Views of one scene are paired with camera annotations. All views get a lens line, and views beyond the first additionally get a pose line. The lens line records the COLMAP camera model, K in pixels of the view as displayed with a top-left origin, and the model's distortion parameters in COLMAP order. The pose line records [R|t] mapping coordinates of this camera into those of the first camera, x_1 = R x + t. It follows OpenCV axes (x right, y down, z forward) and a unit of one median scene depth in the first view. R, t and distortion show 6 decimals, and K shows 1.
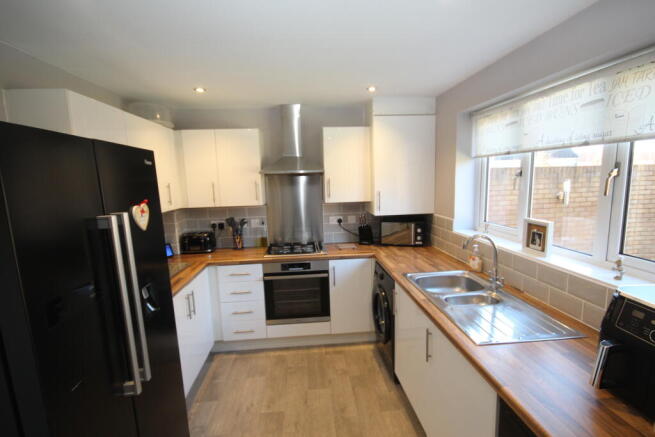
lens RADIAL K [[311.1, 0, 325.2], [0, 311.1, 223.7], [0, 0, 1]] dist [-0.004173, -0.000192]
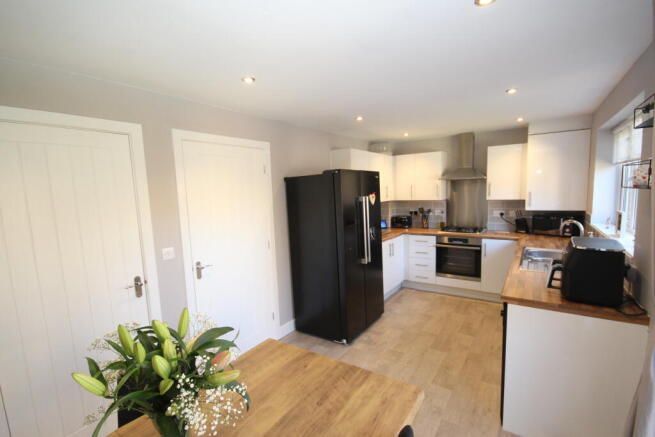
lens RADIAL K [[311.1, 0, 325.2], [0, 311.1, 223.7], [0, 0, 1]] dist [-0.004173, -0.000192]
pose [[0.772493, 0.074192, -0.630674, 0.351450], [-0.081412, 0.996527, 0.017511, 0.081136], [0.629783, 0.037817, 0.775850, -0.583460]]
